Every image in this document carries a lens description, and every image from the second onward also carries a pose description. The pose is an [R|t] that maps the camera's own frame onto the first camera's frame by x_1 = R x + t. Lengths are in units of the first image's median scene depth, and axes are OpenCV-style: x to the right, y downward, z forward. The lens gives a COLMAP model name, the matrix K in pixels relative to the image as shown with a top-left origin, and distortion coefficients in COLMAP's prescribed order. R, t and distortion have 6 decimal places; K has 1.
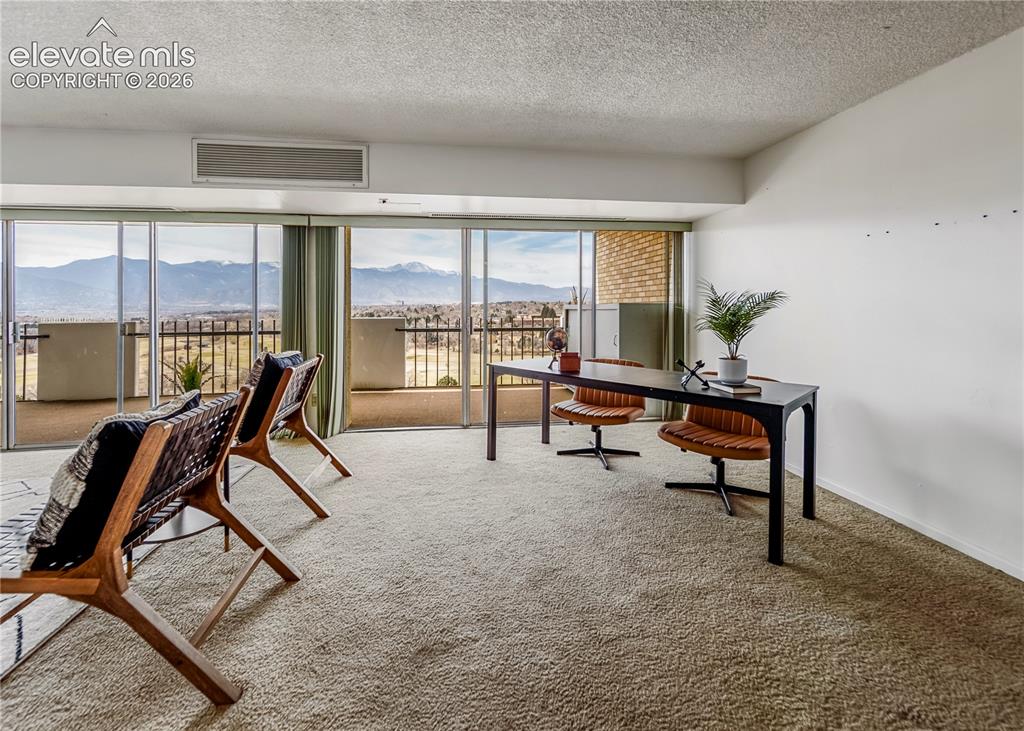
lens RADIAL K [[460.5, 0, 509.2], [0, 460.5, 310.6], [0, 0, 1]] dist [0.000064, -0.000028]
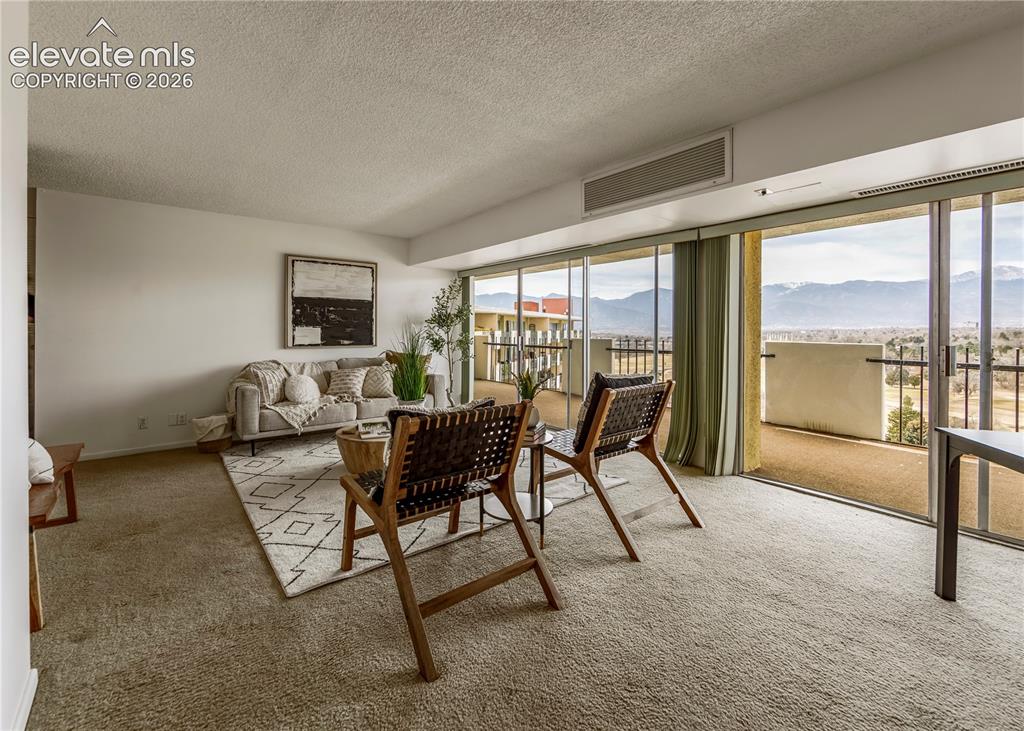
lens RADIAL K [[449.0, 0, 505.2], [0, 449.0, 328.5], [0, 0, 1]] dist [-0.002722, -0.000172]
pose [[0.494858, 0.009742, -0.868919, 0.153159], [-0.016099, 0.999868, 0.002042, -0.002081], [0.868825, 0.012978, 0.494950, 0.221322]]
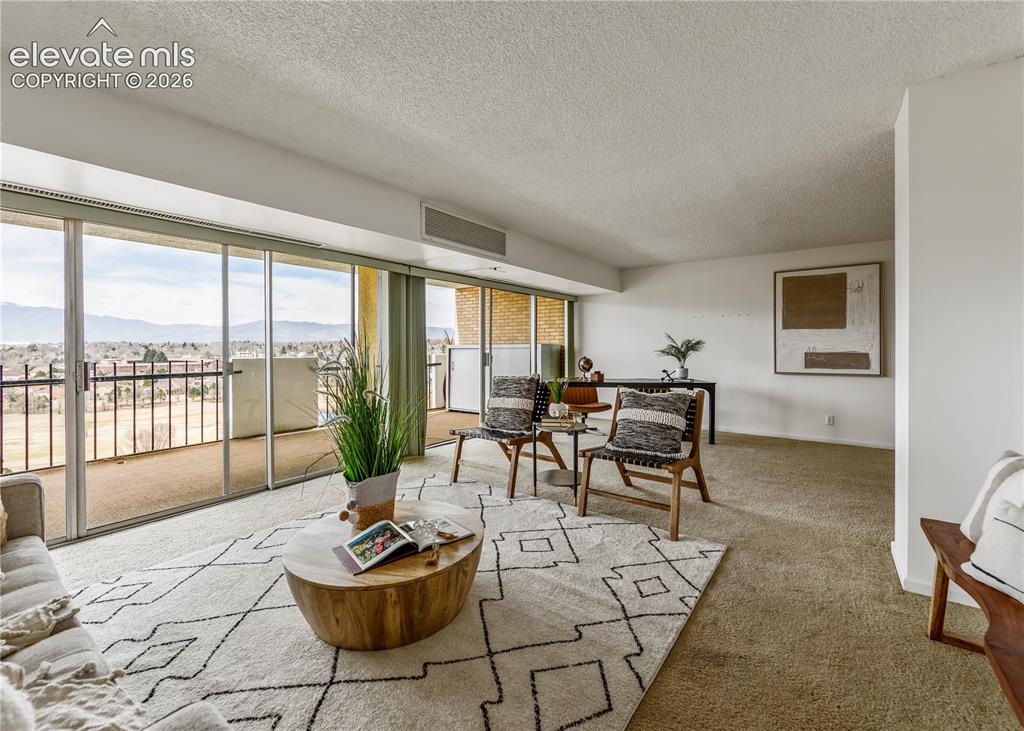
lens RADIAL K [[449.0, 0, 505.2], [0, 449.0, 328.5], [0, 0, 1]] dist [-0.002722, -0.000172]
pose [[0.704575, 0.035112, 0.708760, -1.069163], [0.004402, 0.998540, -0.053844, 0.015684], [-0.709616, 0.041057, 0.703392, 0.023166]]
